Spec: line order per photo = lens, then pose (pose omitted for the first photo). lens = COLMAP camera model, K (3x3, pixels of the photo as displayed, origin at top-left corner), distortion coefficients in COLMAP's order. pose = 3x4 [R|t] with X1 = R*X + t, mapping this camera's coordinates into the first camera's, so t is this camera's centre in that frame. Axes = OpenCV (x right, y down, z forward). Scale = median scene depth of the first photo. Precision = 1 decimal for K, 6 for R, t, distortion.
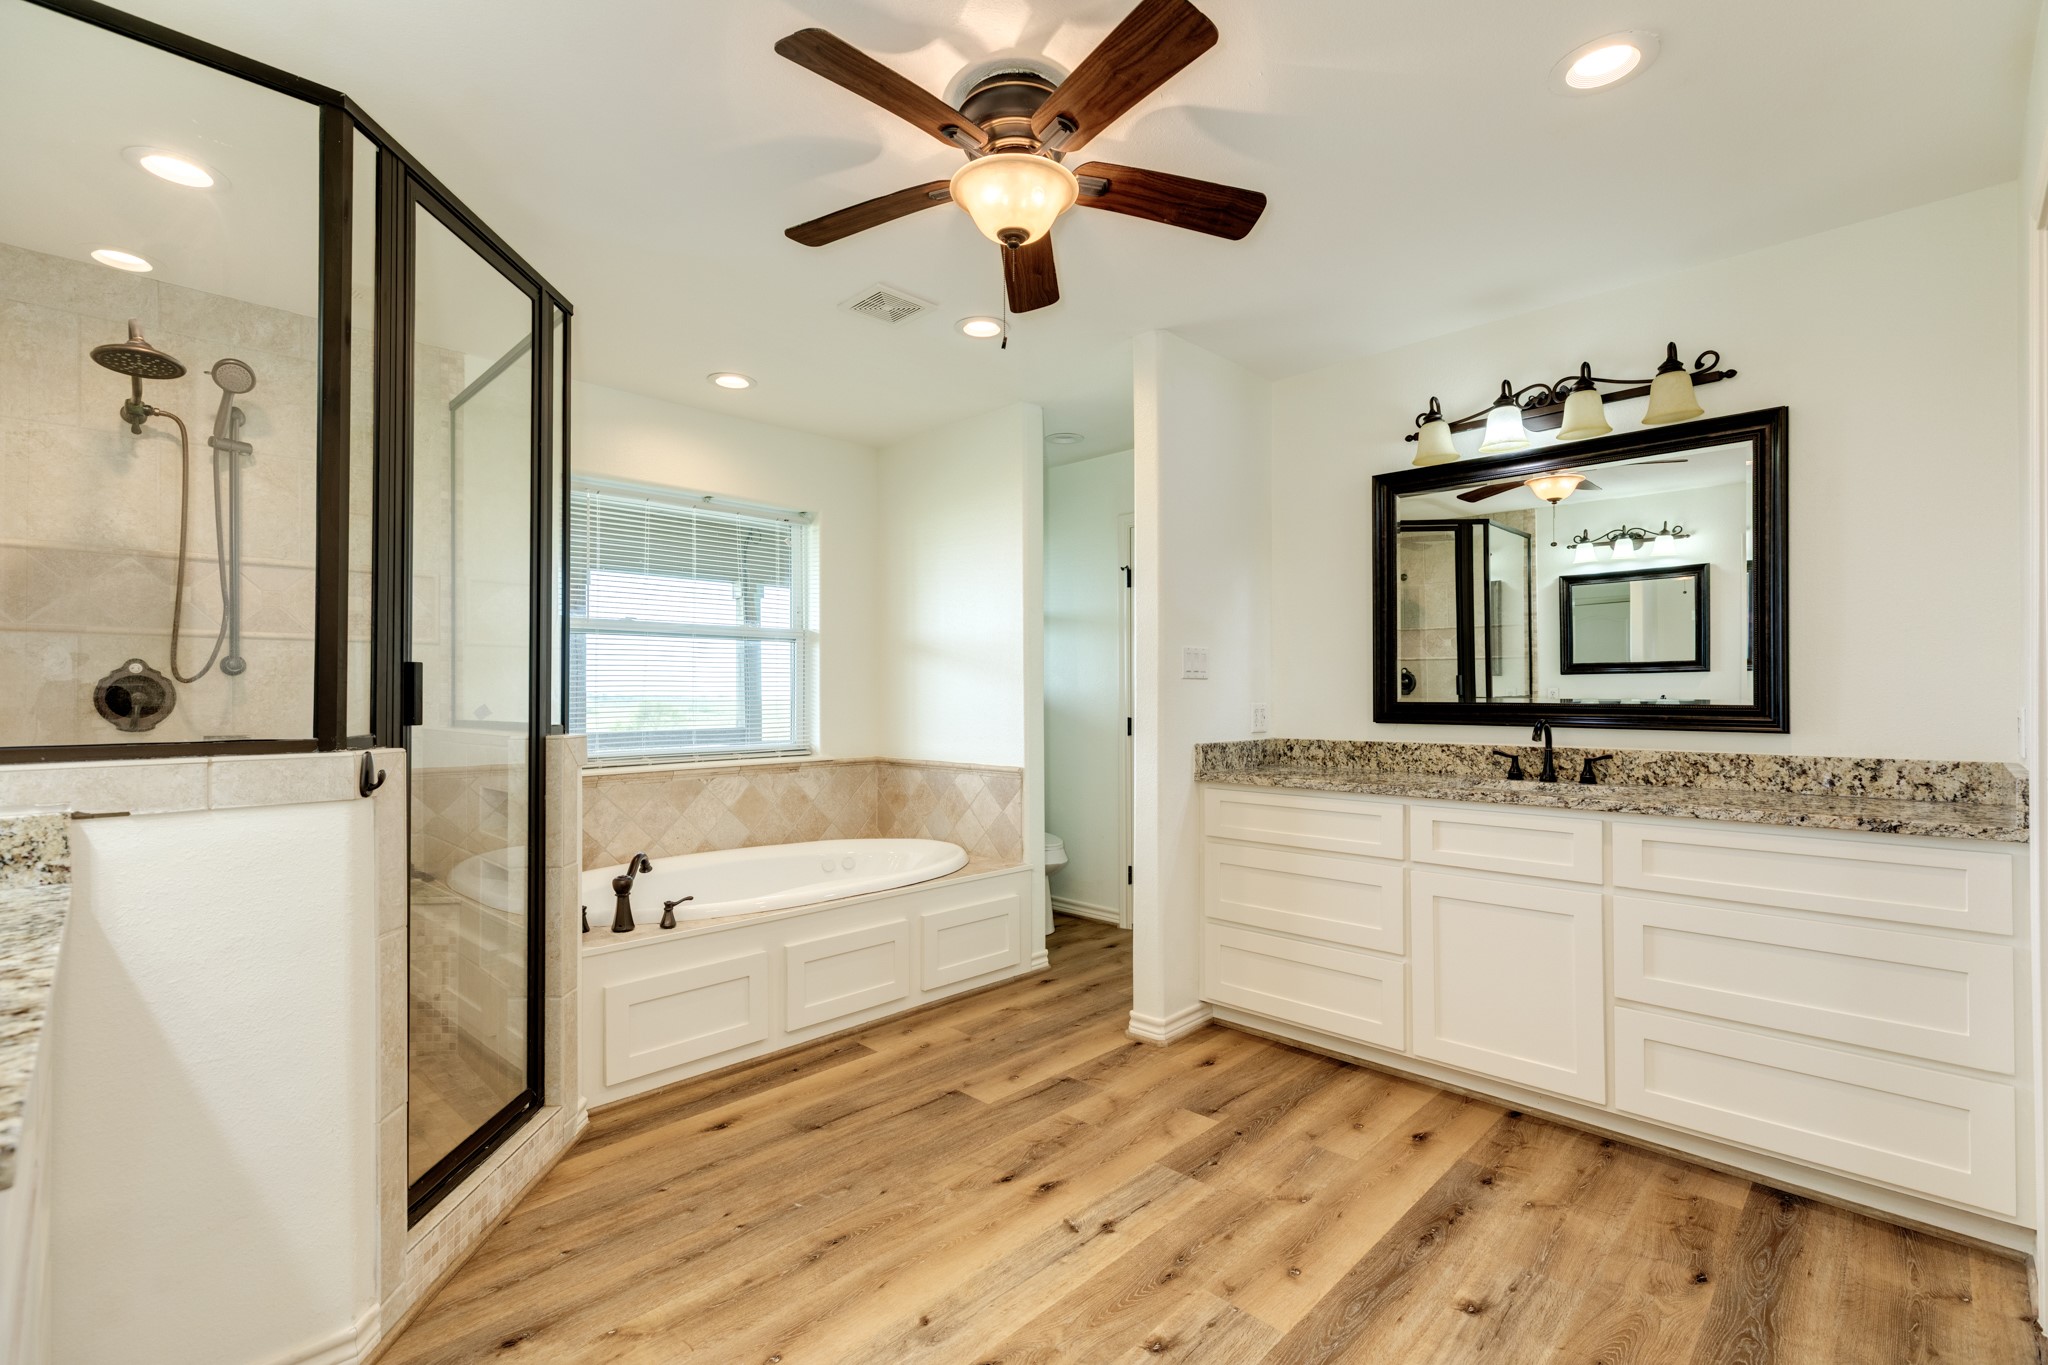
lens RADIAL K [[912.7, 0, 1032.3], [0, 912.7, 686.6], [0, 0, 1]] dist [0.004377, -0.001994]
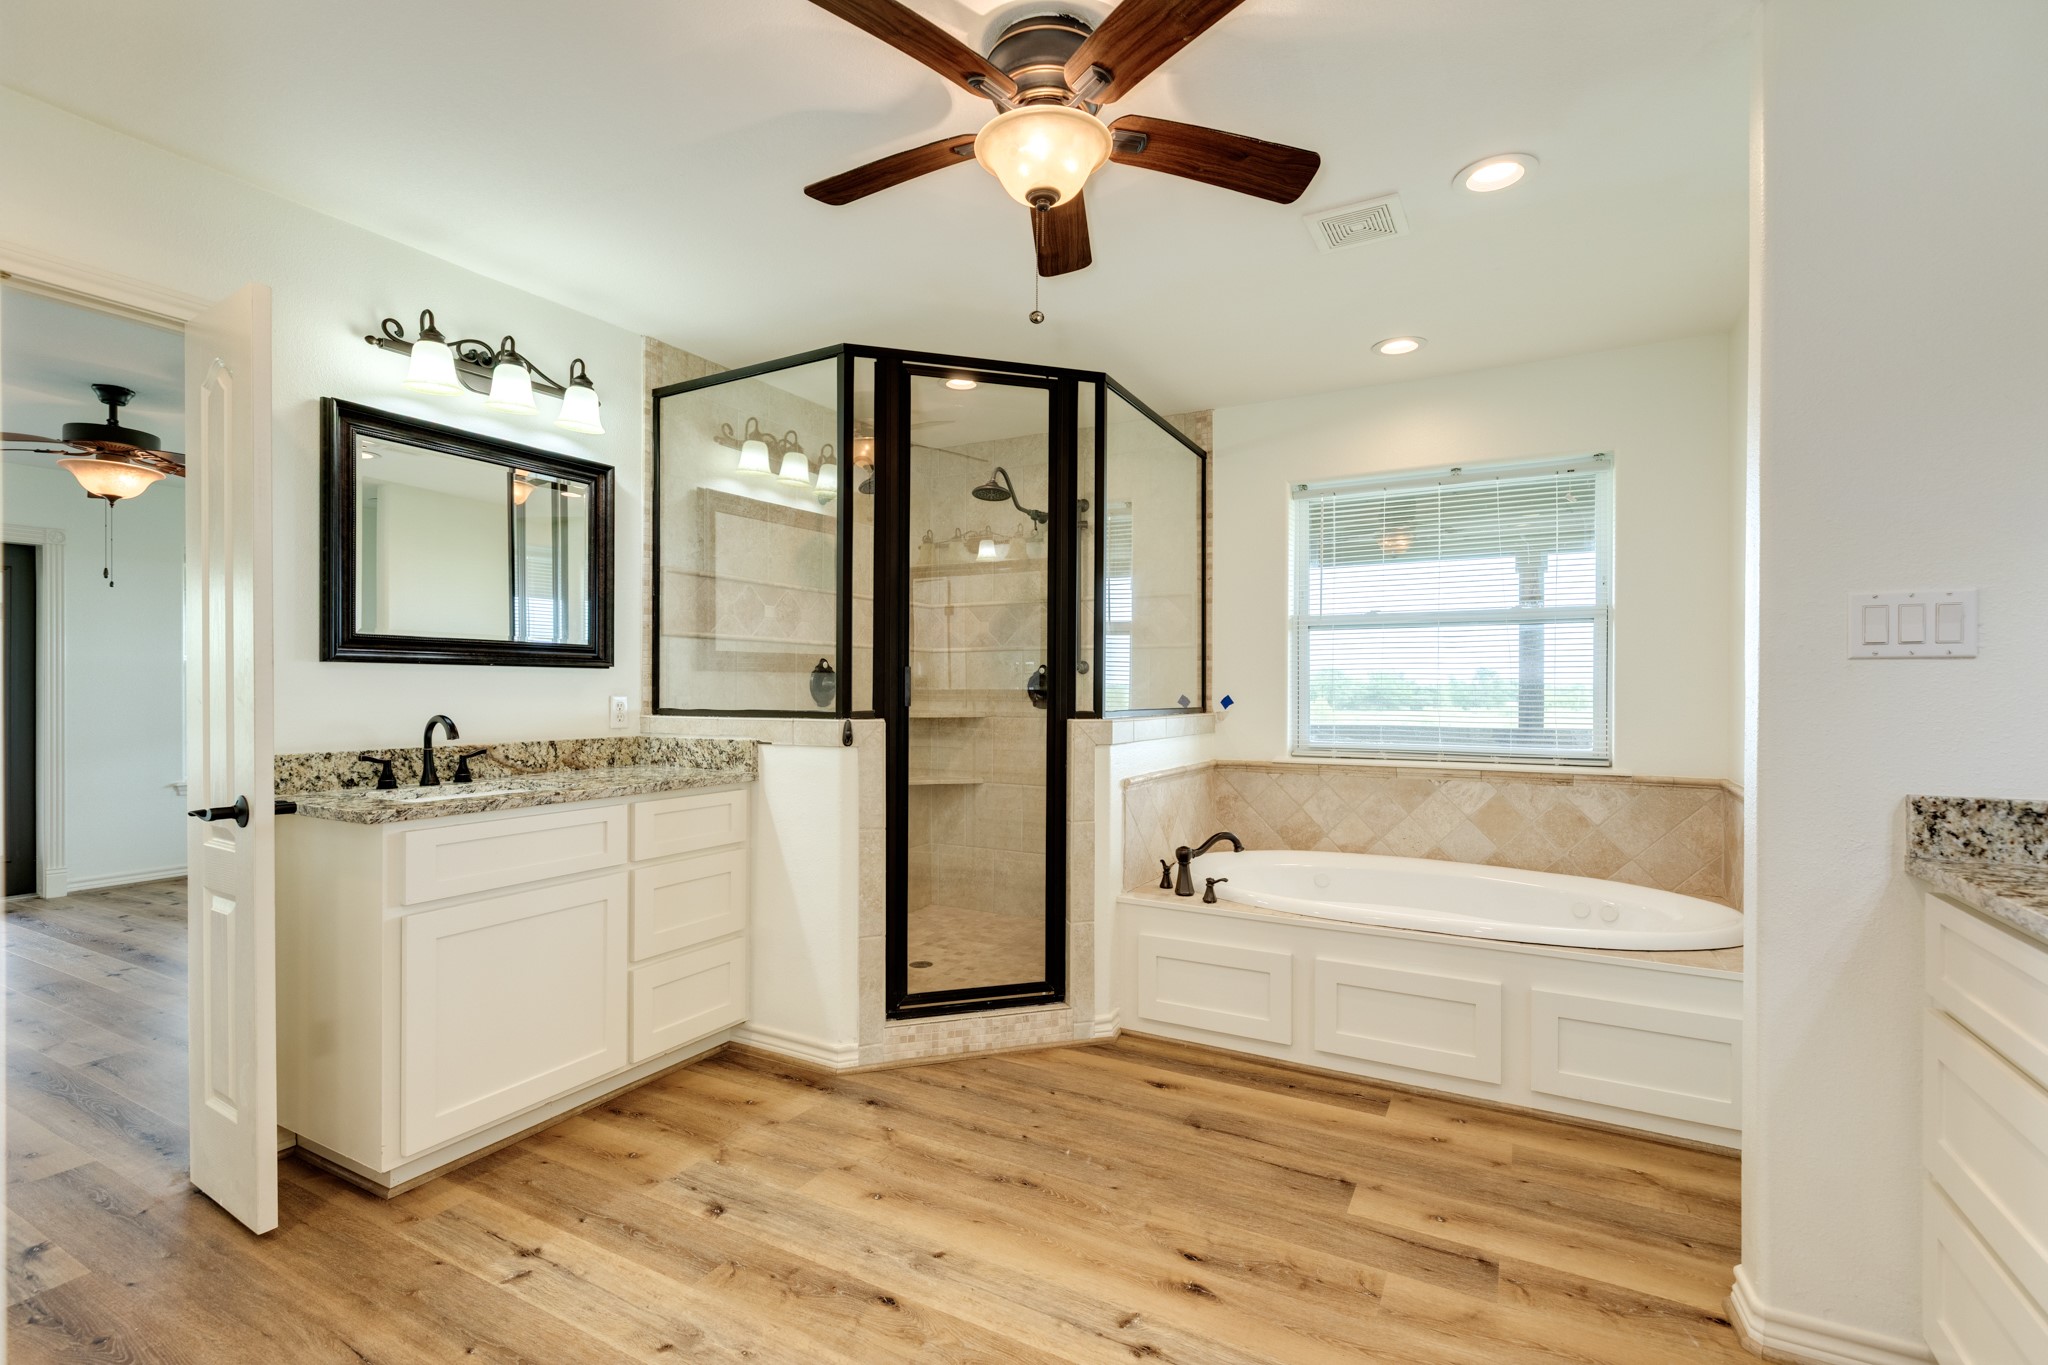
lens RADIAL K [[912.7, 0, 991.9], [0, 912.7, 689.6], [0, 0, 1]] dist [0.004377, -0.001994]
pose [[0.263546, 0.006148, -0.964627, 0.574983], [0.004887, 0.999958, 0.007708, 0.001545], [0.964635, -0.006745, 0.263505, 0.463924]]
